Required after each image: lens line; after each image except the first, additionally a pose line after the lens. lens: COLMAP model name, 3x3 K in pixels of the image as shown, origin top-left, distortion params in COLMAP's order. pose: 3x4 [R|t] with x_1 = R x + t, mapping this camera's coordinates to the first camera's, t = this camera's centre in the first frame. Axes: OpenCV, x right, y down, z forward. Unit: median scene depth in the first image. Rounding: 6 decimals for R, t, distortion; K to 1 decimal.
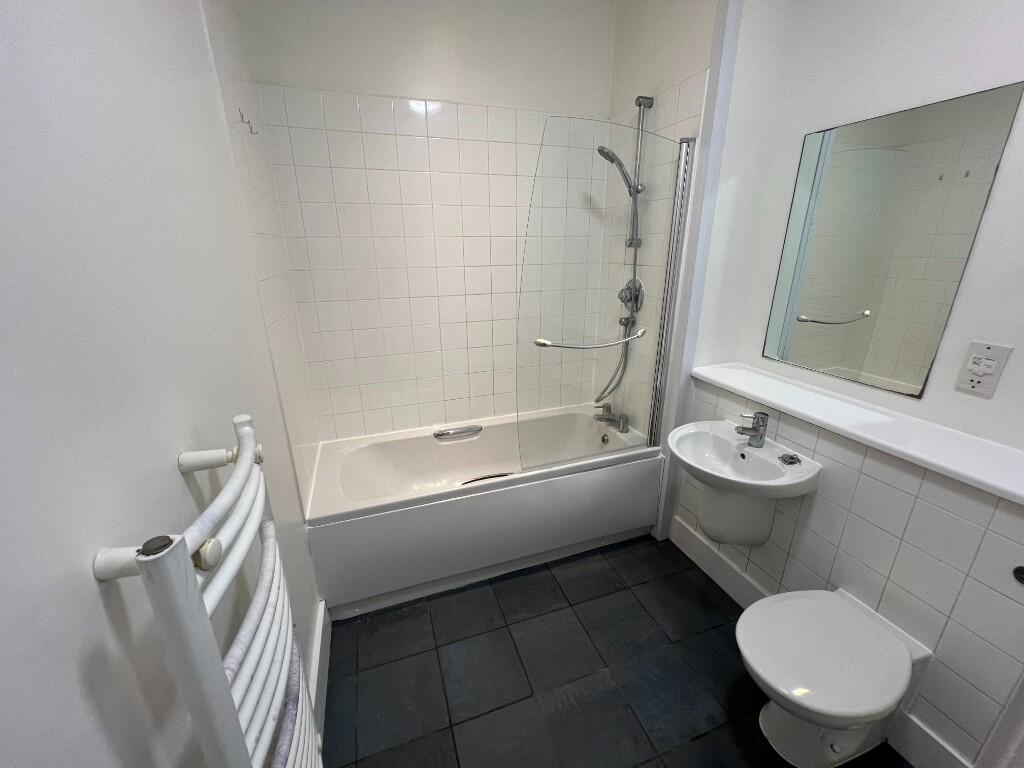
lens RADIAL K [[410.3, 0, 509.3], [0, 410.3, 382.9], [0, 0, 1]] dist [0.000035, 0.000016]
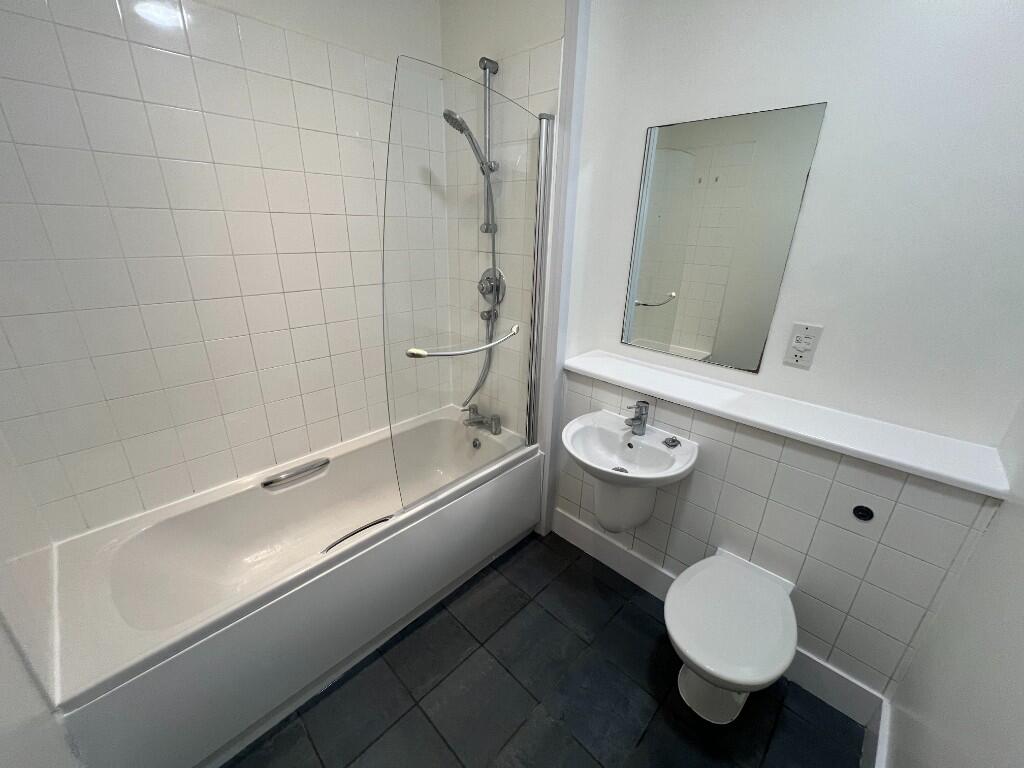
lens RADIAL K [[410.3, 0, 509.3], [0, 410.3, 382.9], [0, 0, 1]] dist [0.000035, 0.000016]
pose [[0.893193, -0.133150, 0.429508, -0.096059], [0.113618, 0.990989, 0.070936, -0.068313], [-0.435082, -0.014560, 0.900273, 0.178220]]
